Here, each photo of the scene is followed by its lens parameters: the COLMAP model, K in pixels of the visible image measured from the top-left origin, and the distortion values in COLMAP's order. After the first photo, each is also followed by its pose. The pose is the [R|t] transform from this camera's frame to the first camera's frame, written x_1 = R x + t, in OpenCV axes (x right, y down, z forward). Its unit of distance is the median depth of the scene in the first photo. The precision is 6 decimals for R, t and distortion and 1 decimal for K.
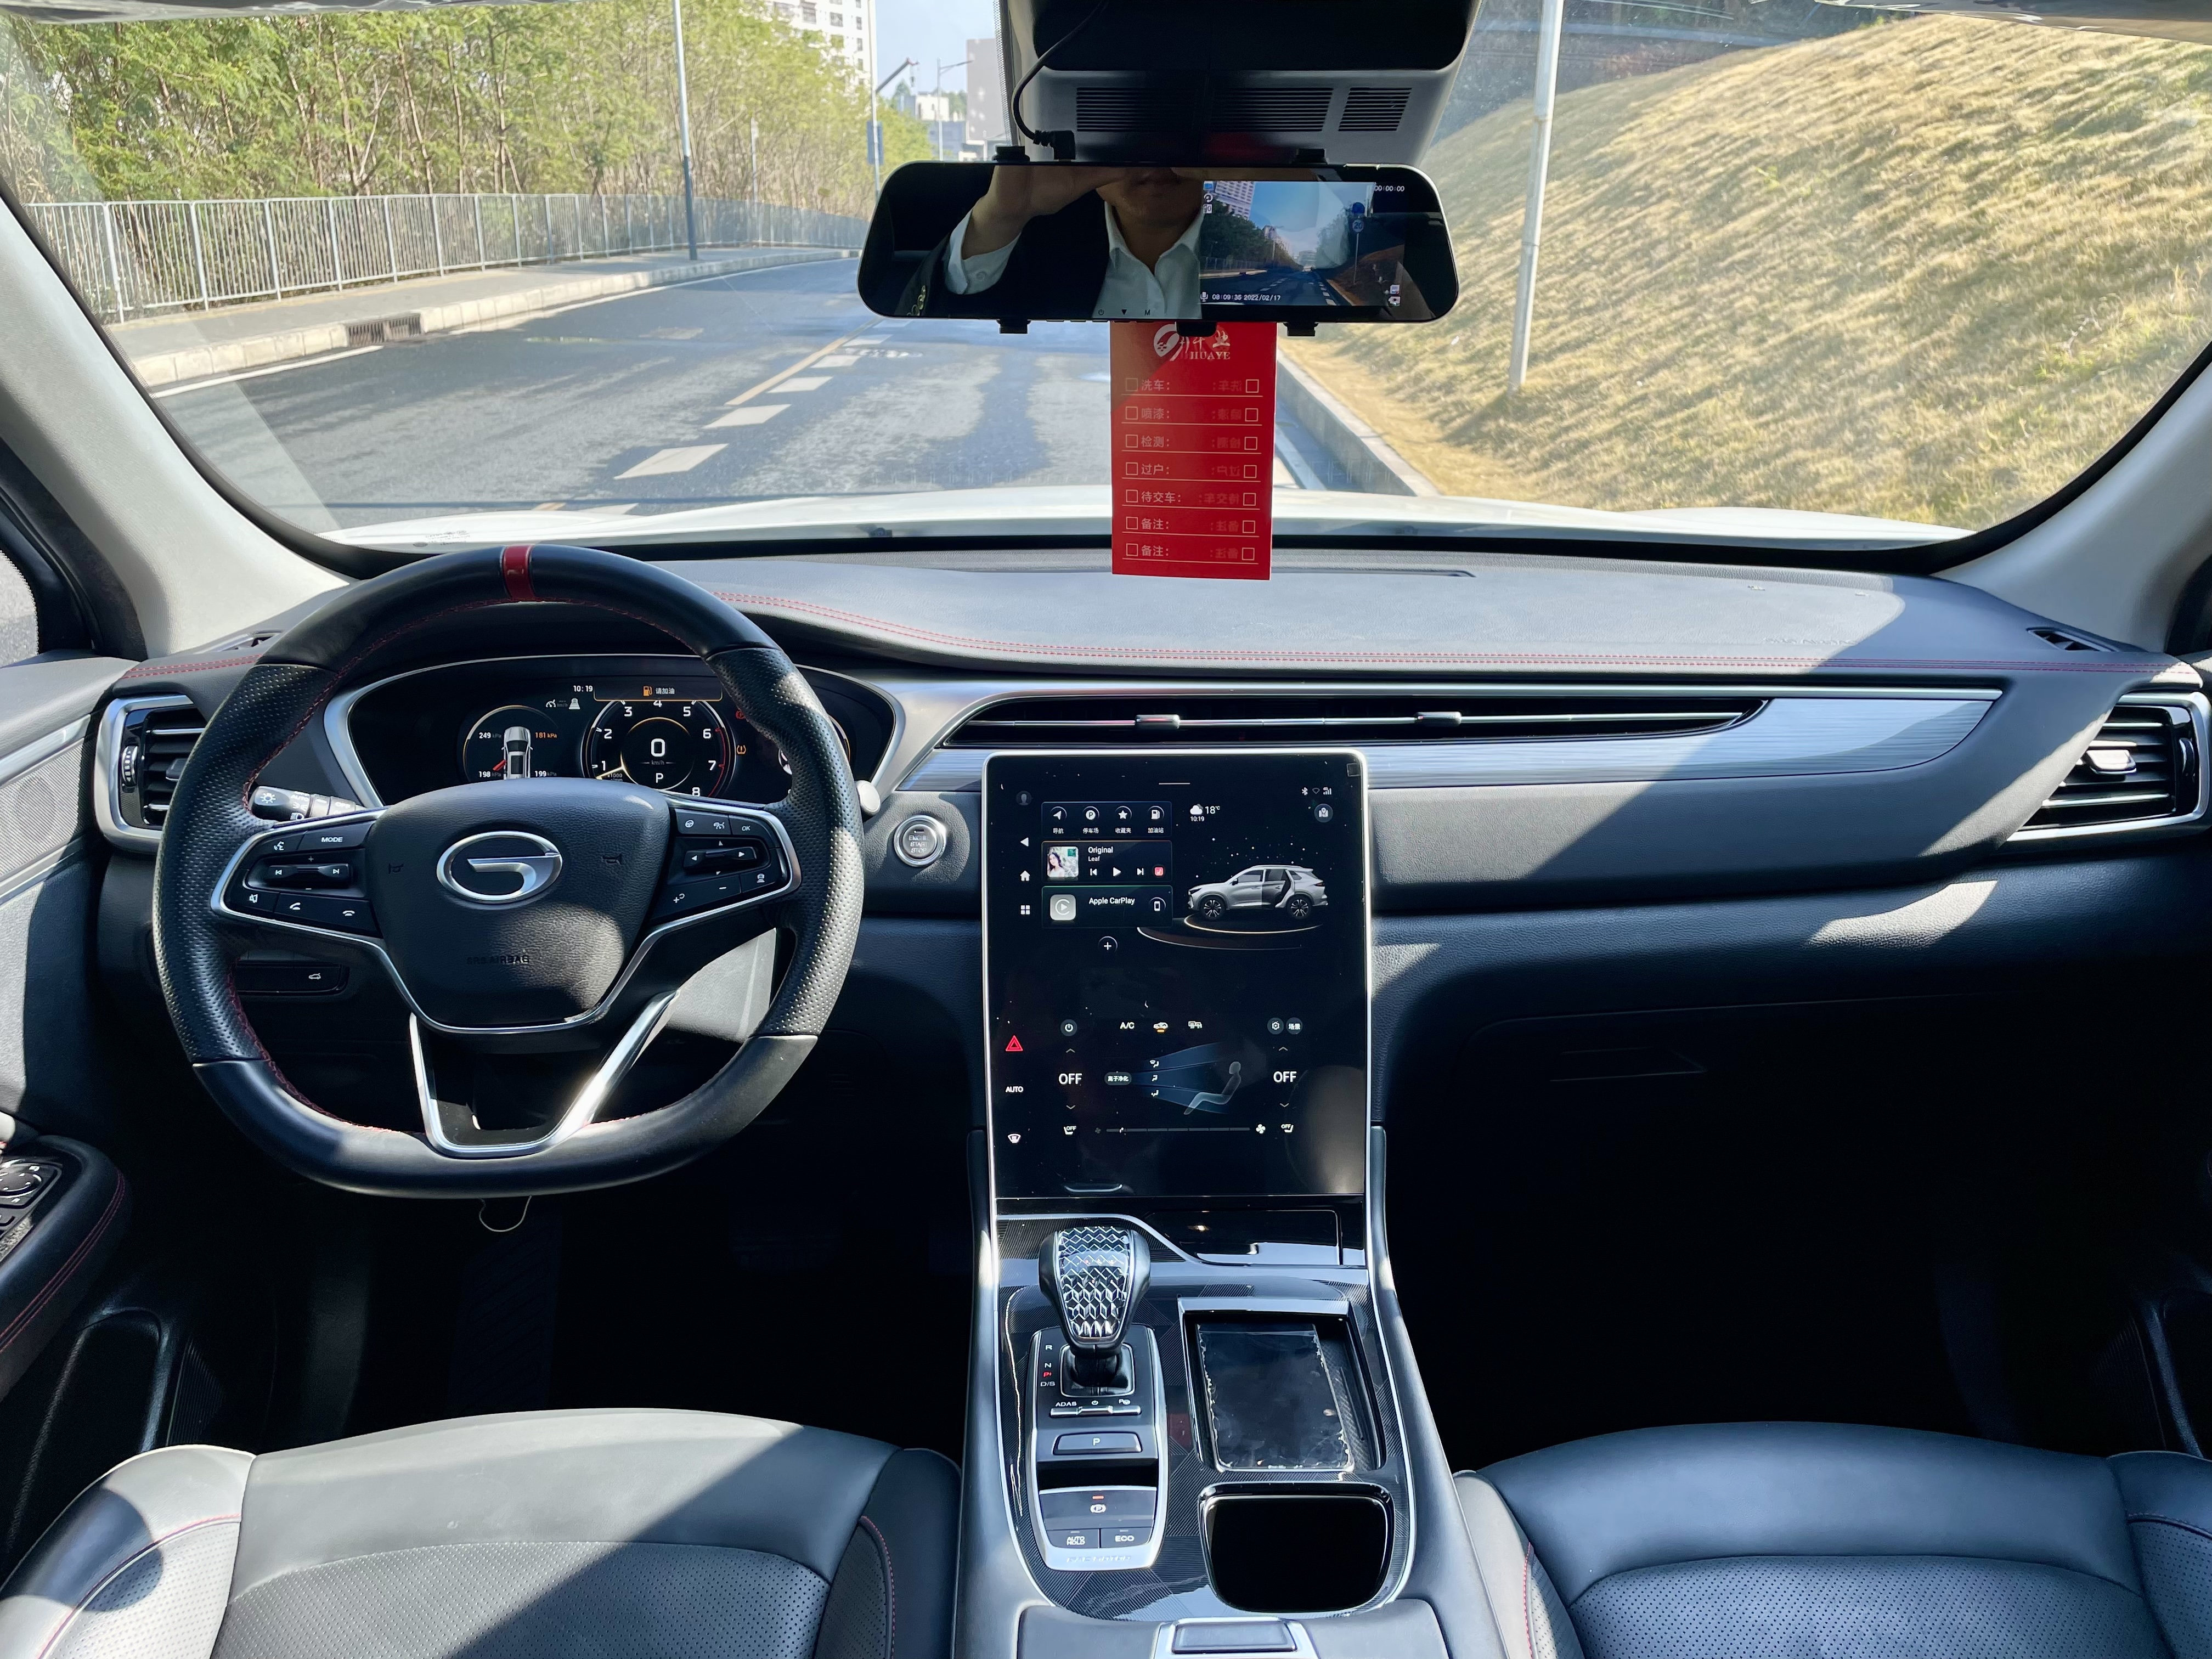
lens RADIAL K [[1672.1, 0, 1121.0], [0, 1672.1, 824.0], [0, 0, 1]] dist [0.091212, -0.094221]
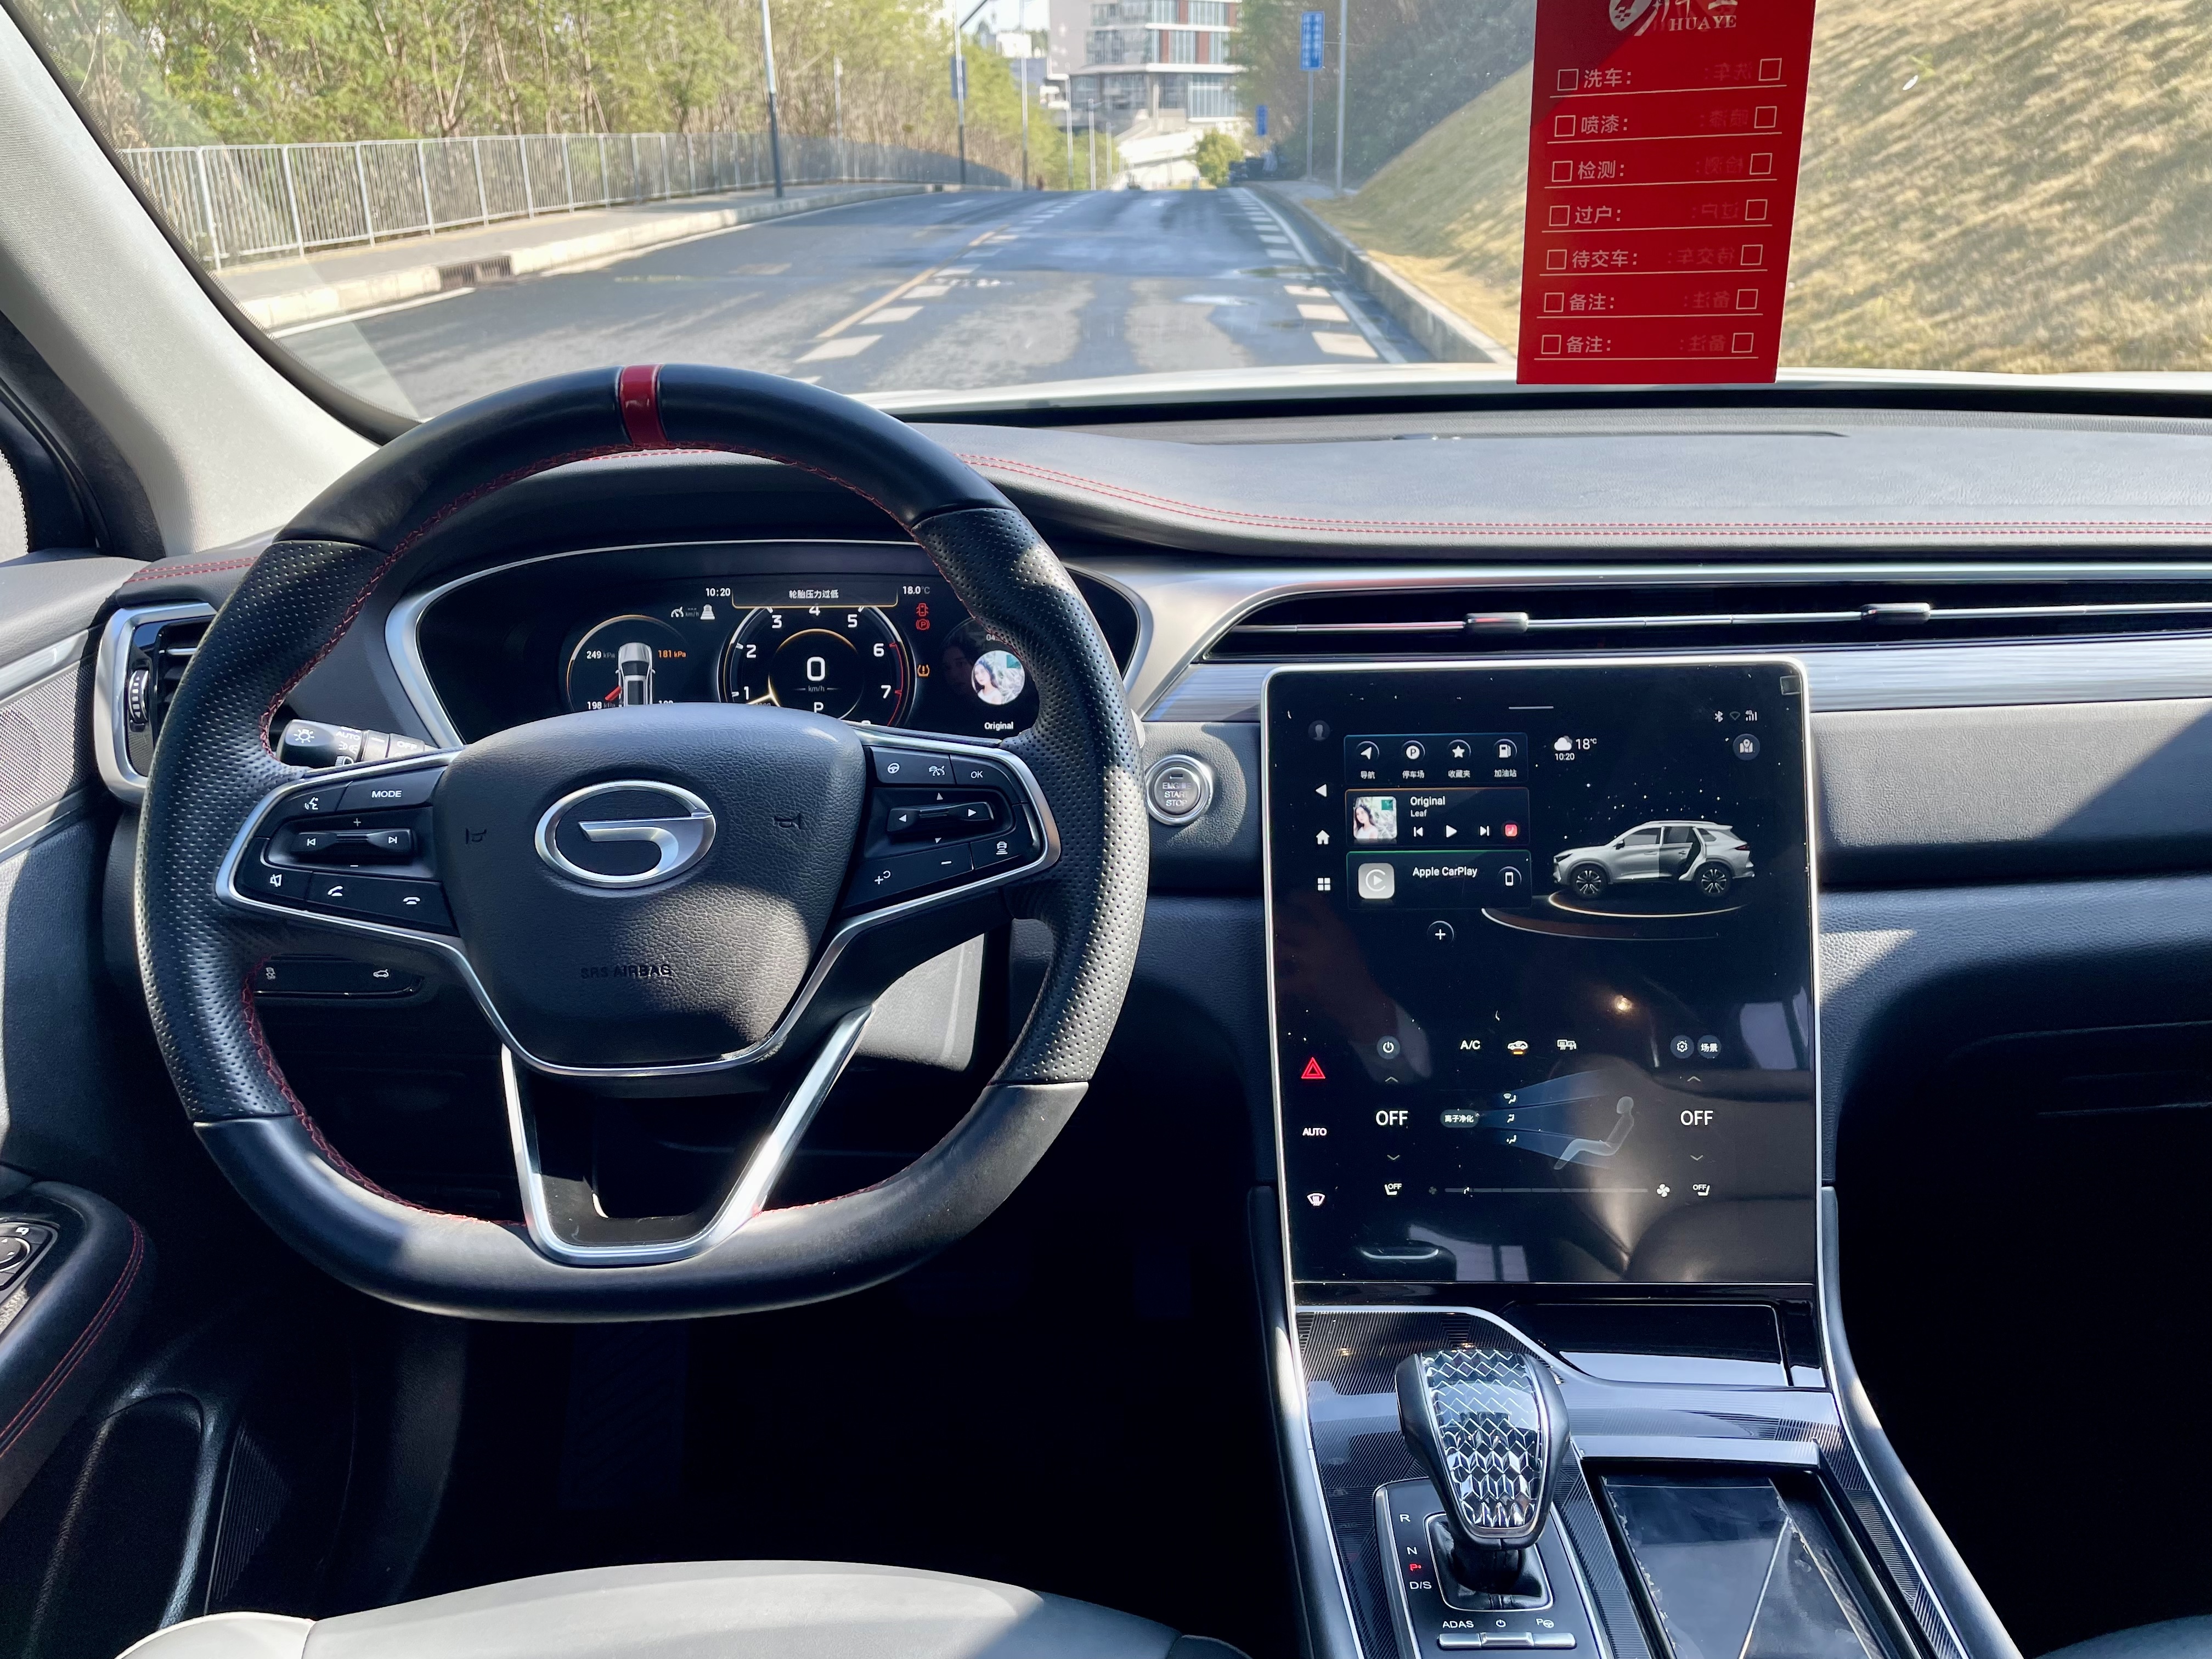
lens RADIAL K [[1672.1, 0, 1112.7], [0, 1672.1, 819.5], [0, 0, 1]] dist [0.091212, -0.094221]
pose [[0.998442, -0.005344, -0.055543, -0.098948], [0.007106, 0.999476, 0.031569, -0.000194], [0.055345, -0.031914, 0.997957, 0.246935]]
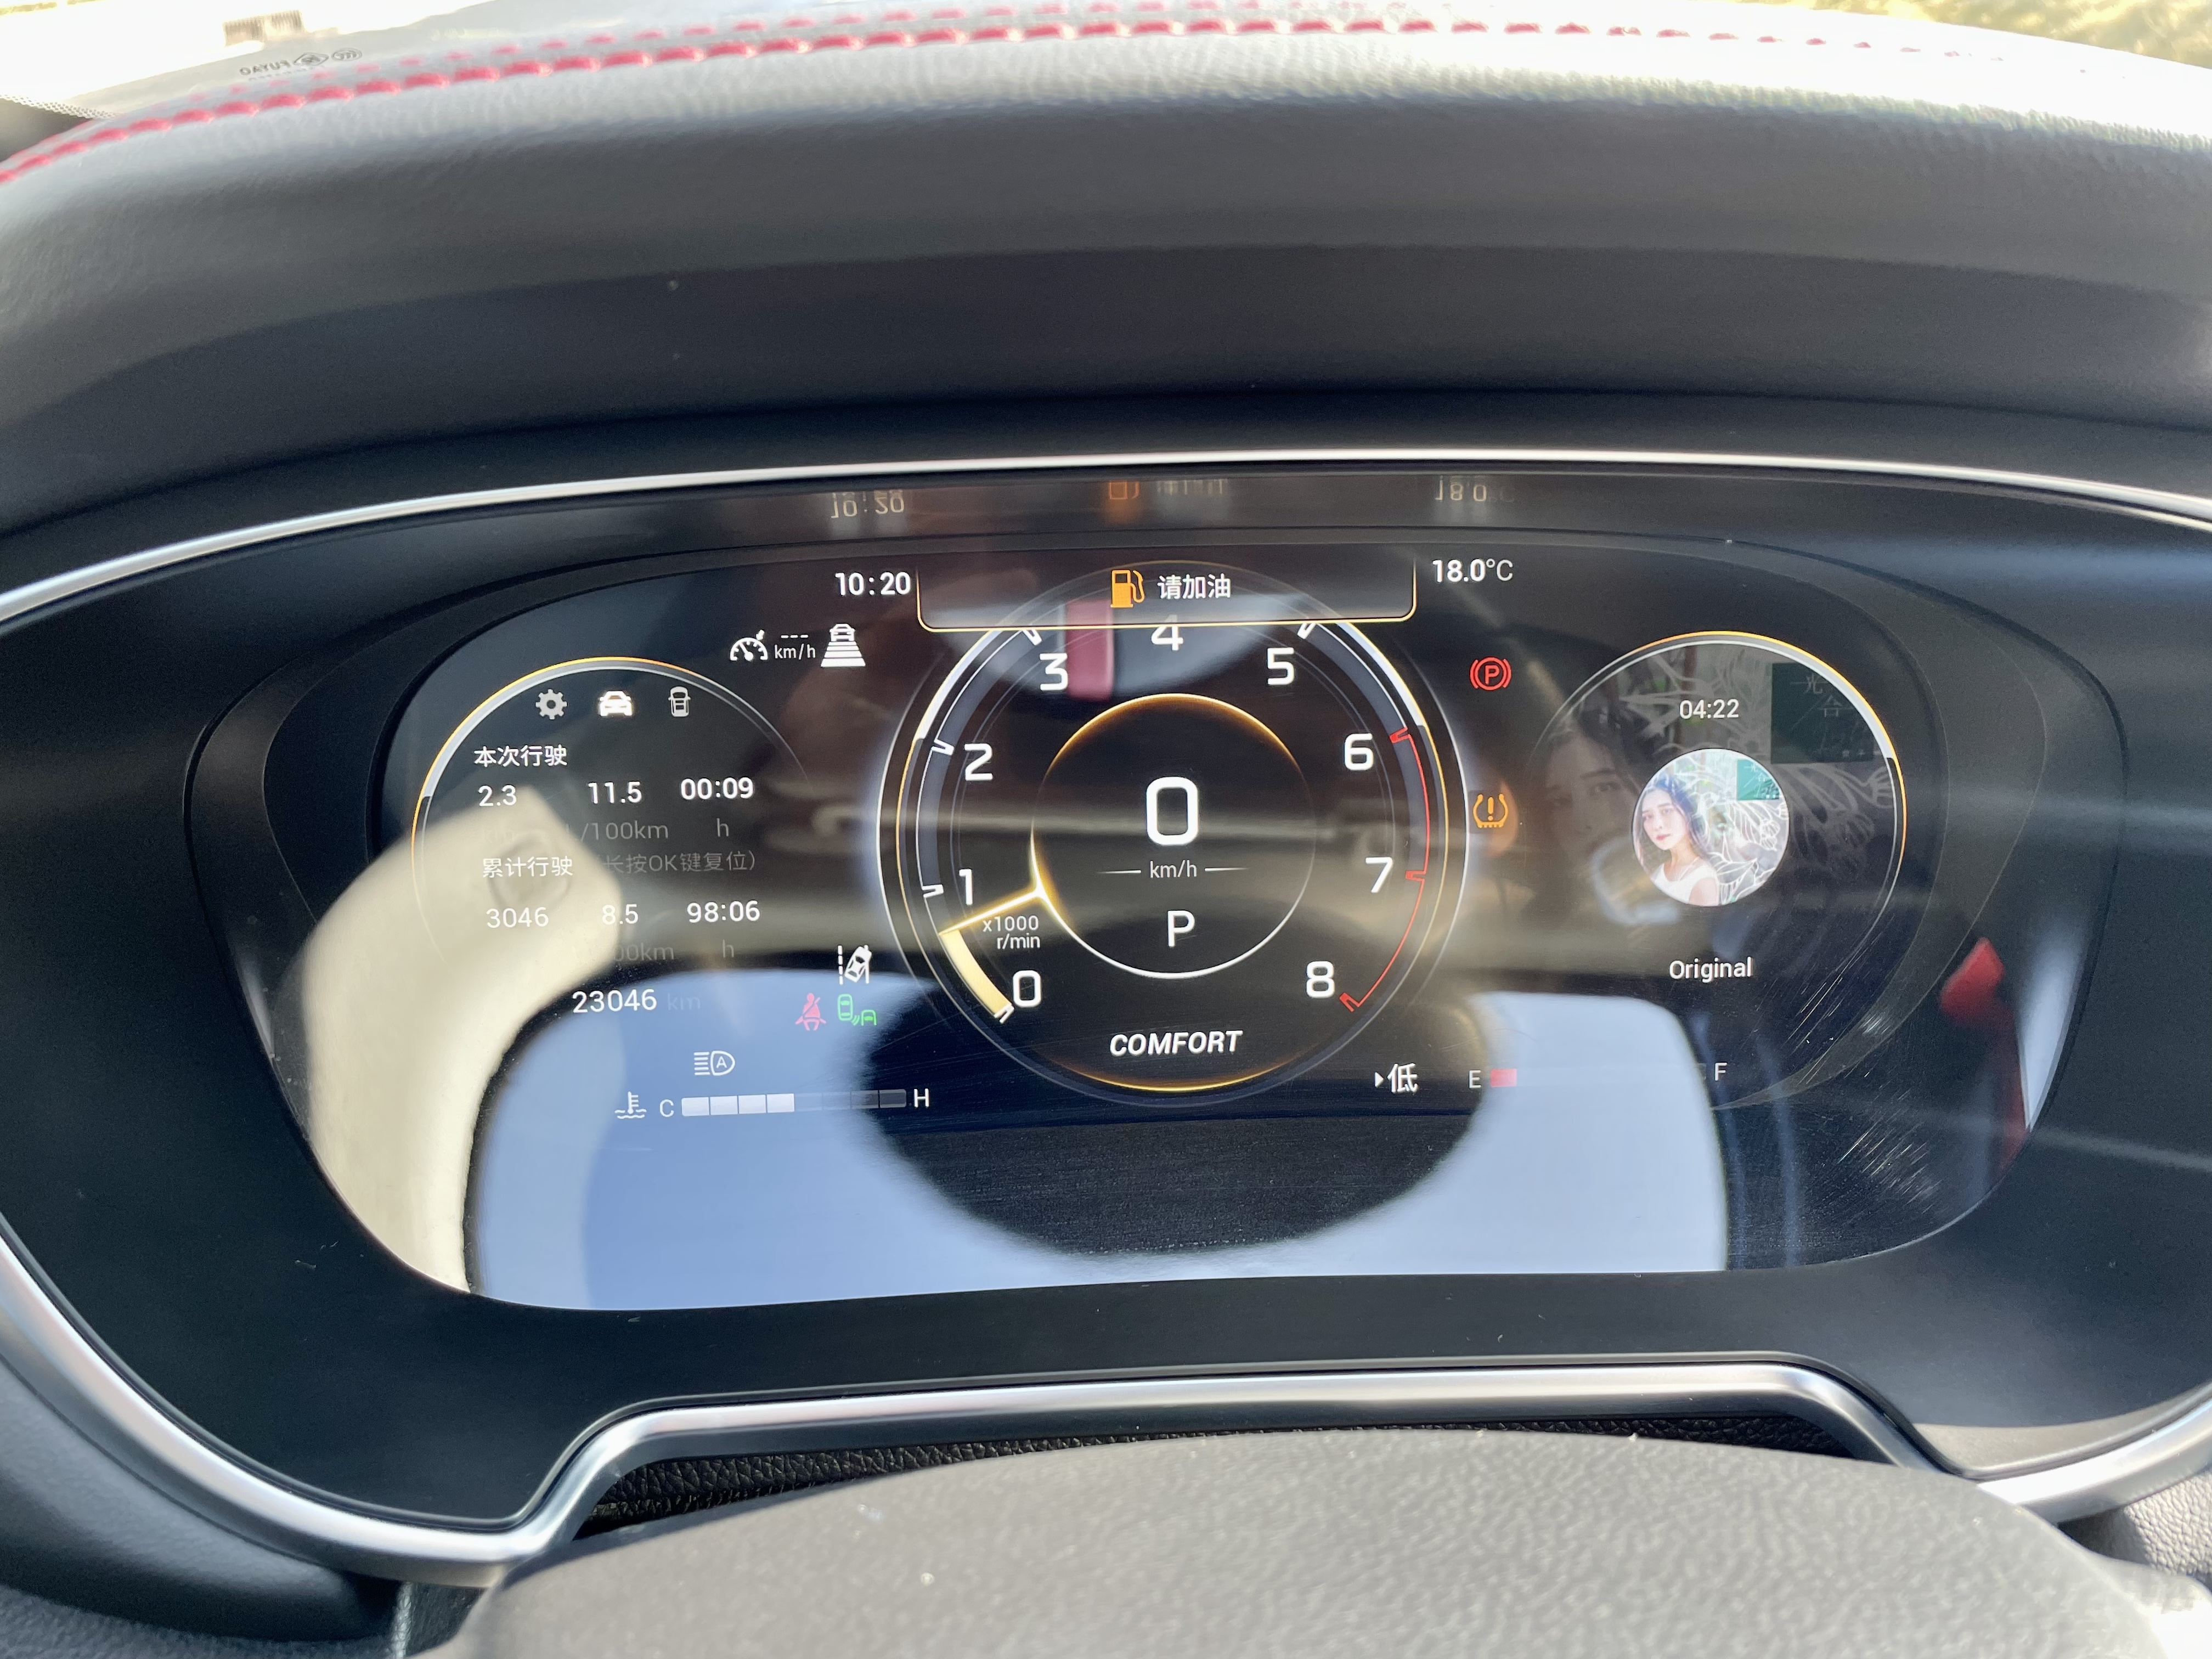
lens RADIAL K [[1672.1, 0, 1117.1], [0, 1672.1, 824.7], [0, 0, 1]] dist [0.091212, -0.094221]
pose [[0.999509, -0.020887, 0.023344, -0.289630], [0.017244, 0.989045, 0.146600, -0.080911], [-0.026151, -0.146126, 0.988920, 0.748760]]
